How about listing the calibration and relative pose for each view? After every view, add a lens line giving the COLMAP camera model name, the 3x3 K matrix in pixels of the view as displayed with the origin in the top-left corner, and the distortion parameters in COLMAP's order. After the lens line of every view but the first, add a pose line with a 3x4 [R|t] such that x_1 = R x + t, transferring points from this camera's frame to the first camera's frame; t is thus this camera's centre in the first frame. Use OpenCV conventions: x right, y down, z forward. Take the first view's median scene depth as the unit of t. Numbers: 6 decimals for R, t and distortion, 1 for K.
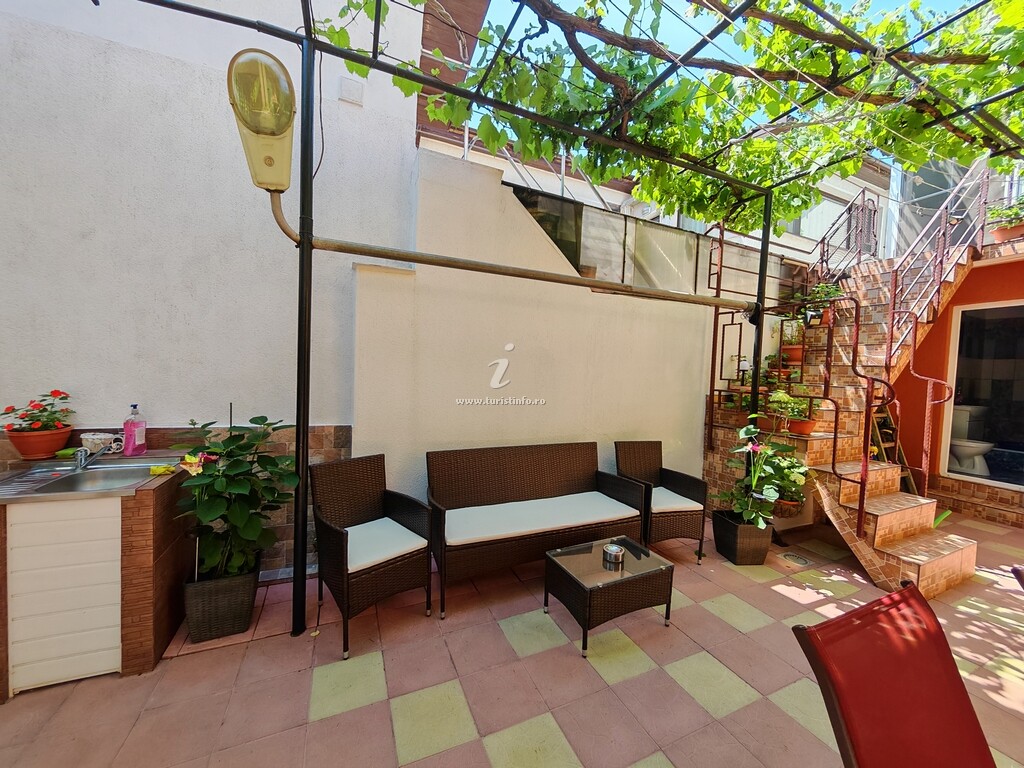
lens RADIAL K [[382.3, 0, 509.7], [0, 382.3, 385.8], [0, 0, 1]] dist [-0.001823, -0.000313]
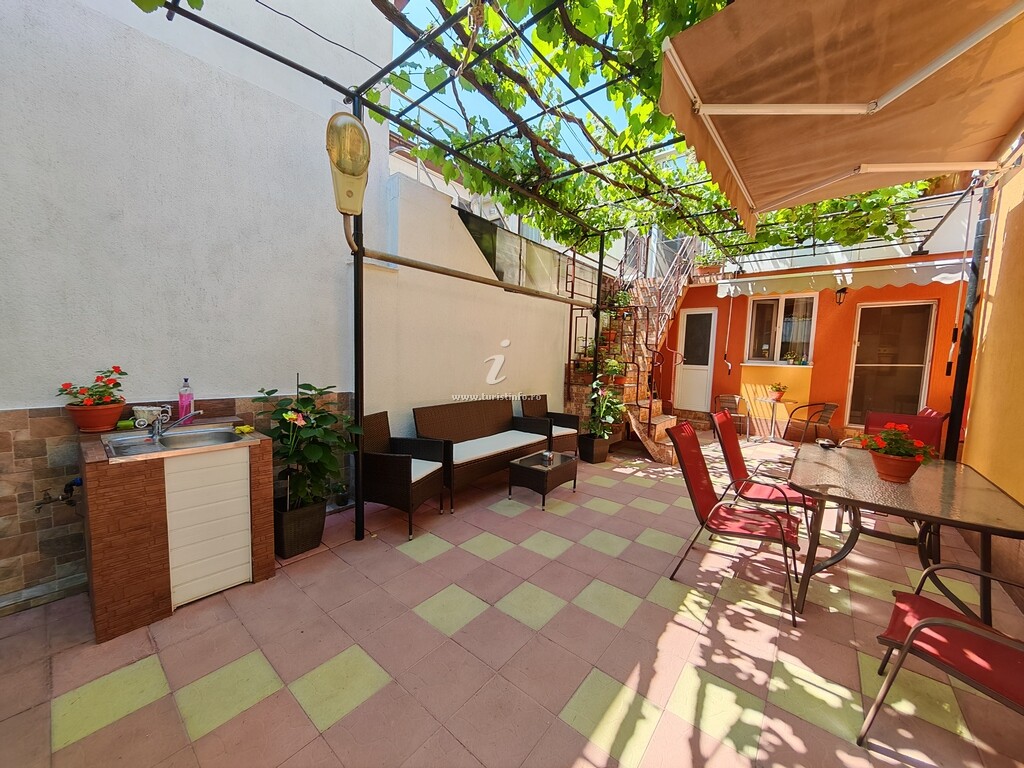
lens RADIAL K [[382.3, 0, 512.2], [0, 382.3, 386.3], [0, 0, 1]] dist [-0.001823, -0.000313]
pose [[0.891287, -0.048106, 0.450881, -0.475502], [0.020683, 0.997635, 0.065555, 0.013855], [-0.452968, -0.049103, 0.890173, -0.323060]]
